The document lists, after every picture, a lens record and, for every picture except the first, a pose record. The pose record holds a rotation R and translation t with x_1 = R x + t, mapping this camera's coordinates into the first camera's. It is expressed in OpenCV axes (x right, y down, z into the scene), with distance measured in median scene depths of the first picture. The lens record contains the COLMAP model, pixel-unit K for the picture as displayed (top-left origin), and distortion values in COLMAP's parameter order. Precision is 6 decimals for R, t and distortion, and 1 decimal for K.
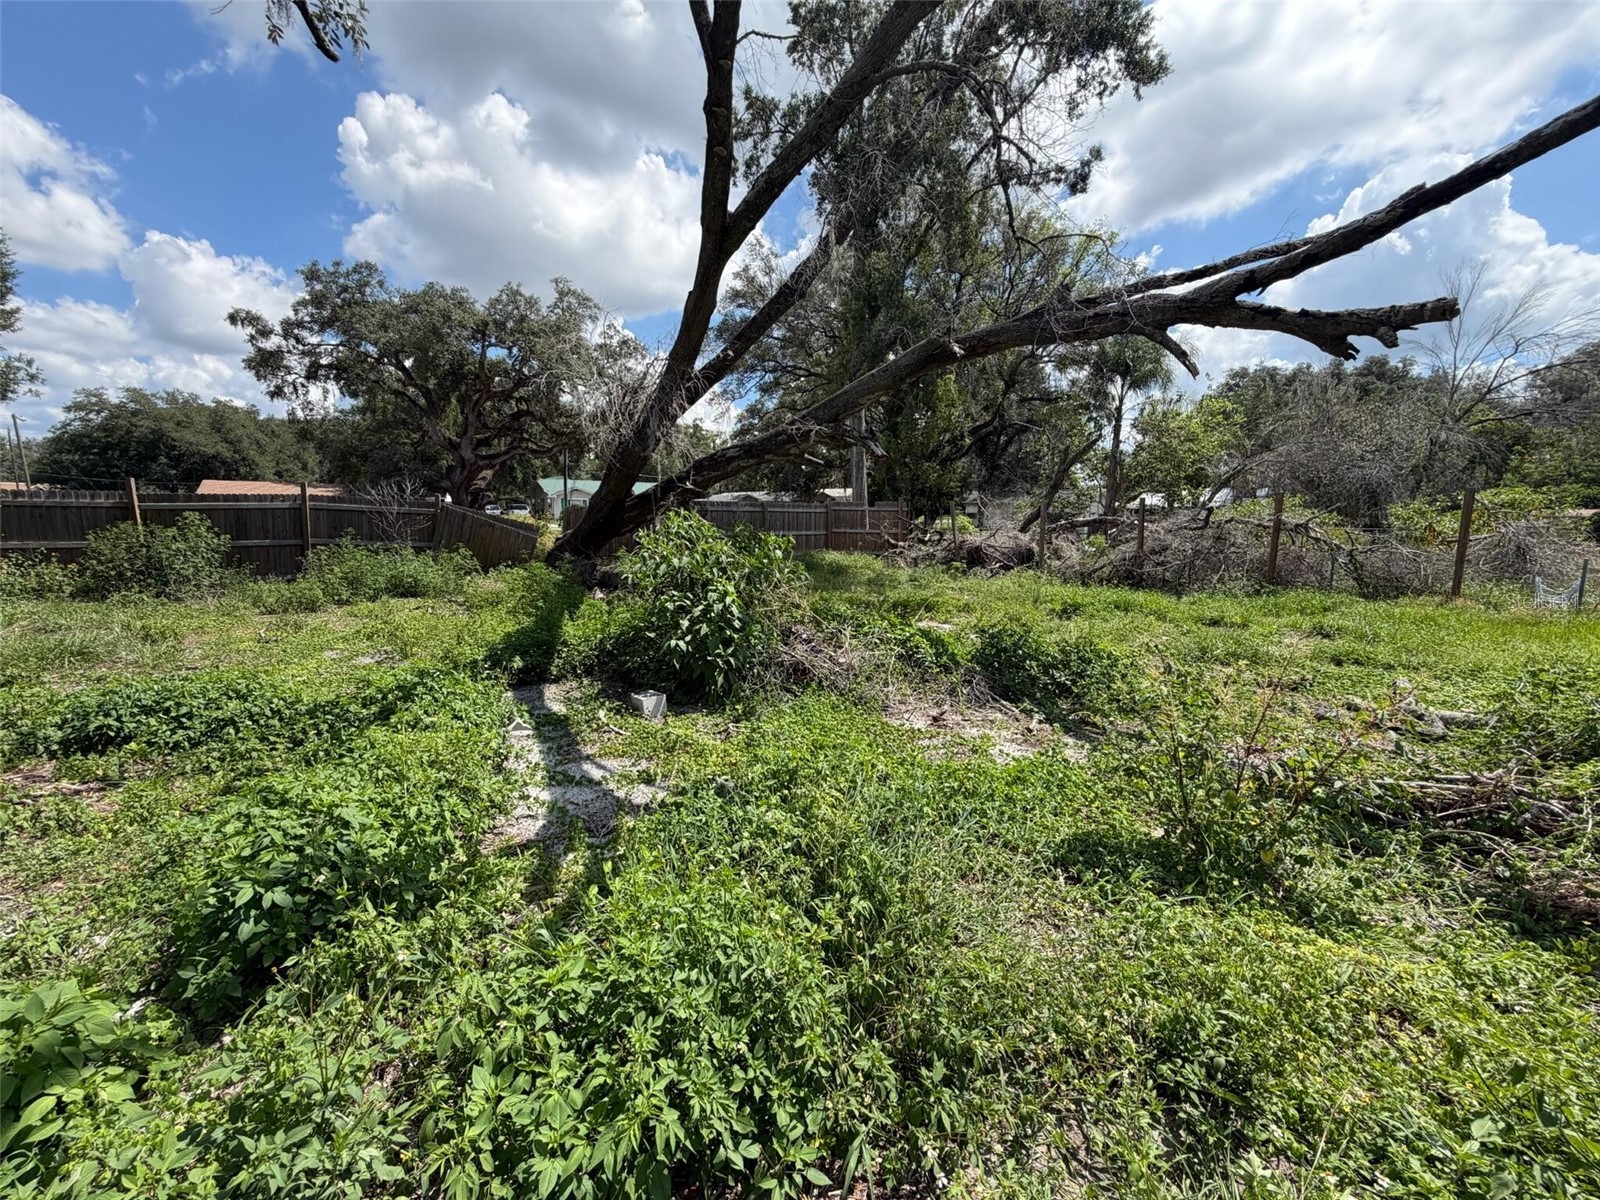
lens RADIAL K [[638.2, 0, 801.7], [0, 638.2, 601.3], [0, 0, 1]] dist [-0.000745, 0.000645]
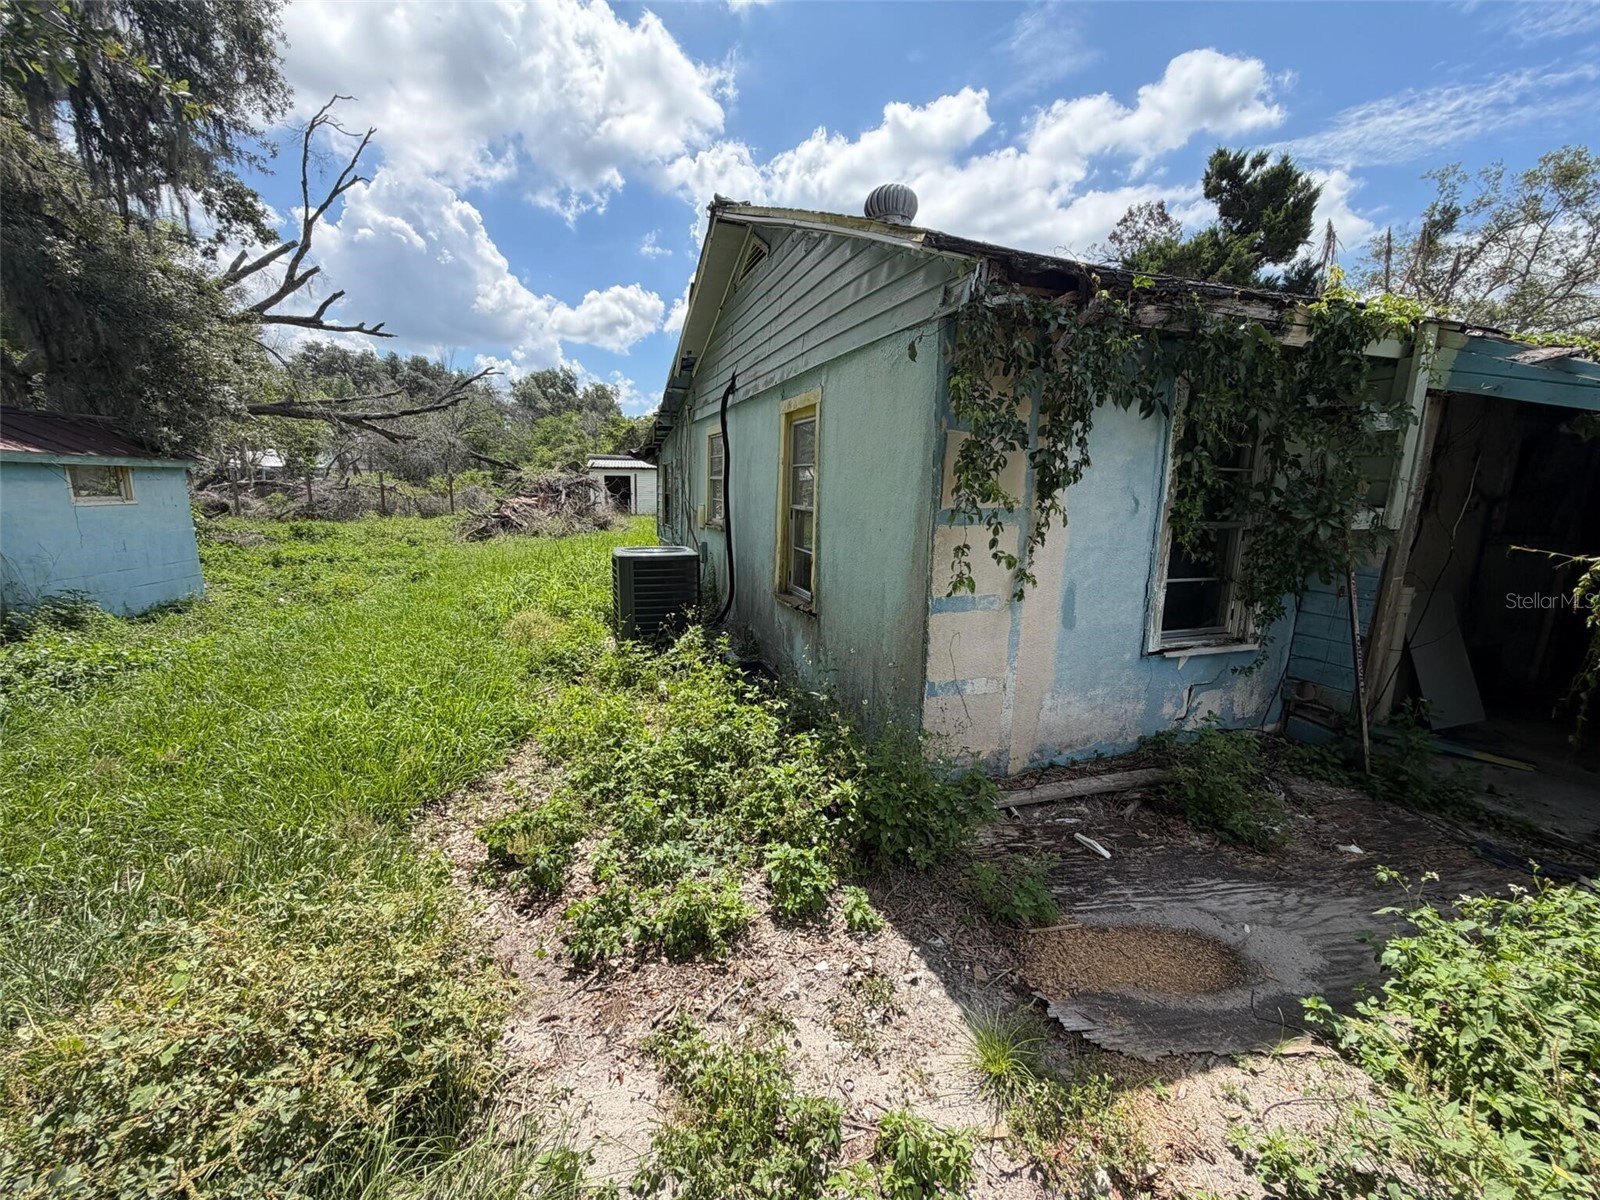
lens RADIAL K [[638.2, 0, 792.4], [0, 638.2, 603.0], [0, 0, 1]] dist [-0.000745, 0.000645]
pose [[0.325874, -0.162249, 0.931387, -0.888924], [0.111189, 0.984904, 0.132669, 0.136143], [-0.938852, 0.060327, 0.338995, -1.024805]]
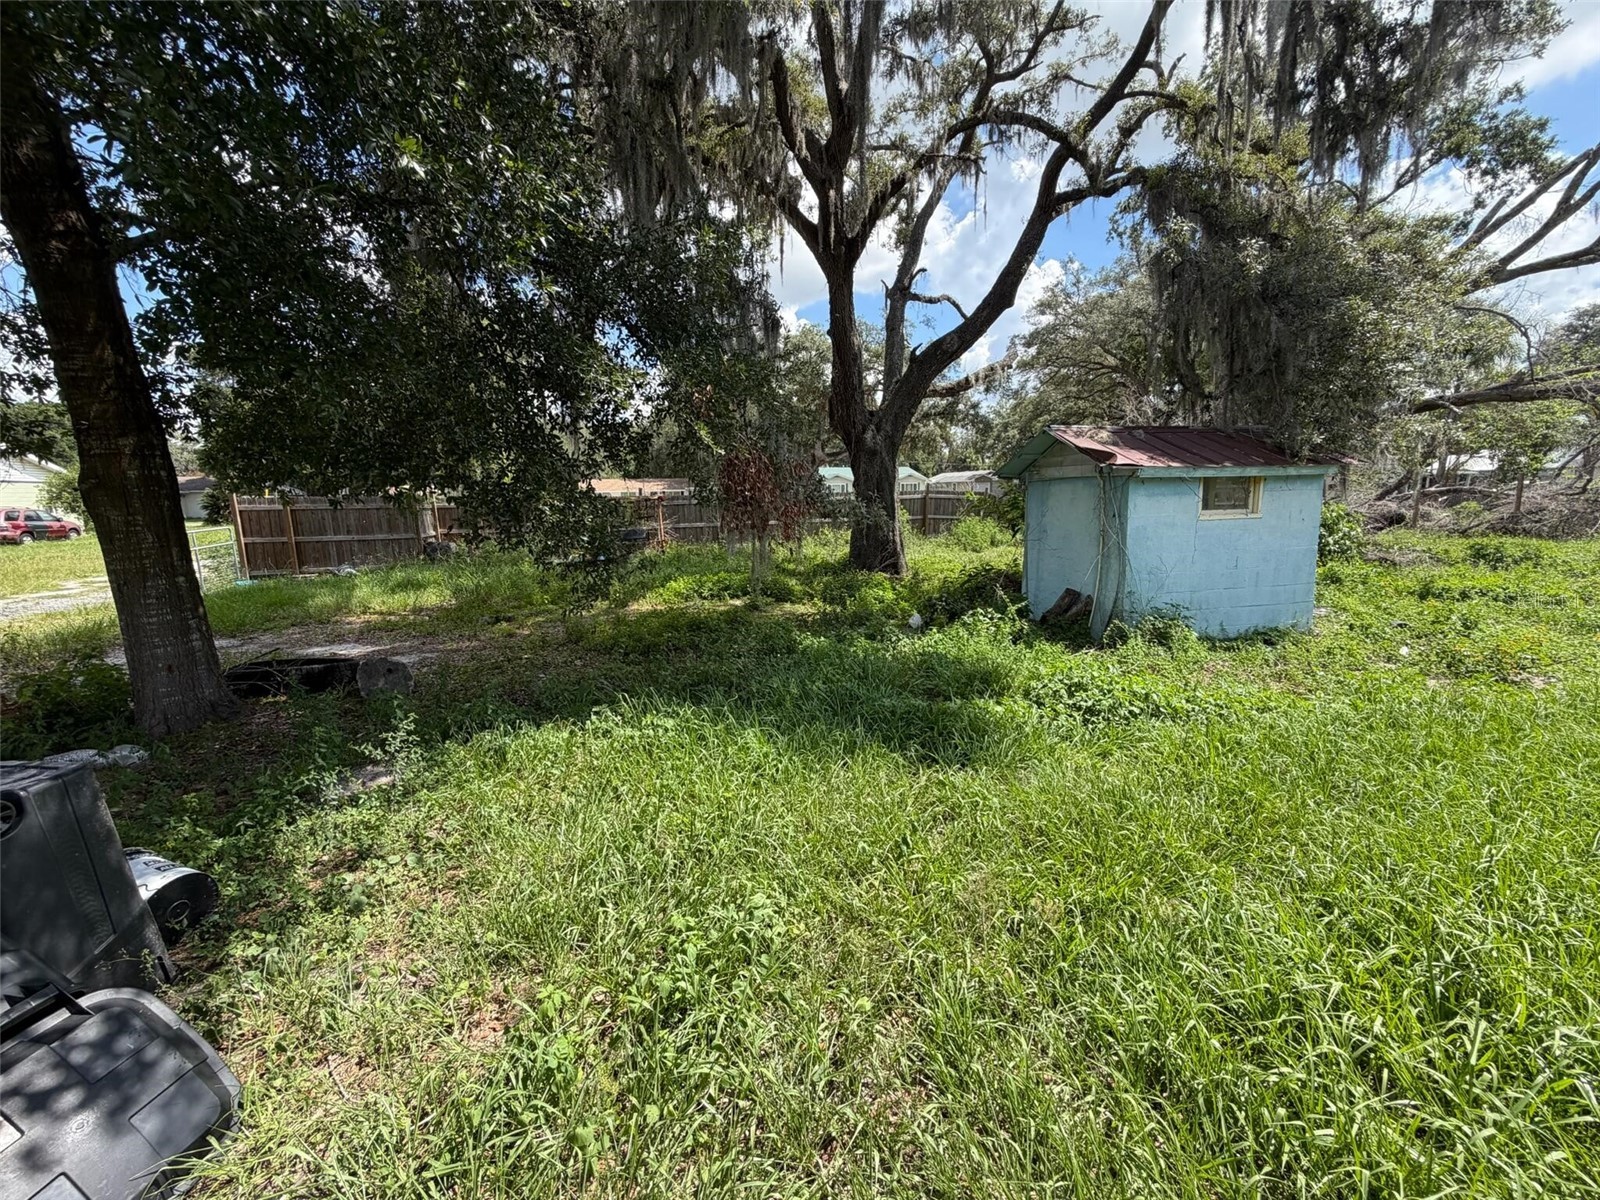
lens RADIAL K [[638.2, 0, 797.1], [0, 638.2, 599.2], [0, 0, 1]] dist [-0.000745, 0.000645]
pose [[0.968707, 0.018018, -0.247554, -0.462935], [-0.012781, 0.999660, 0.022743, 0.074253], [0.247879, -0.018868, 0.968607, -0.513106]]
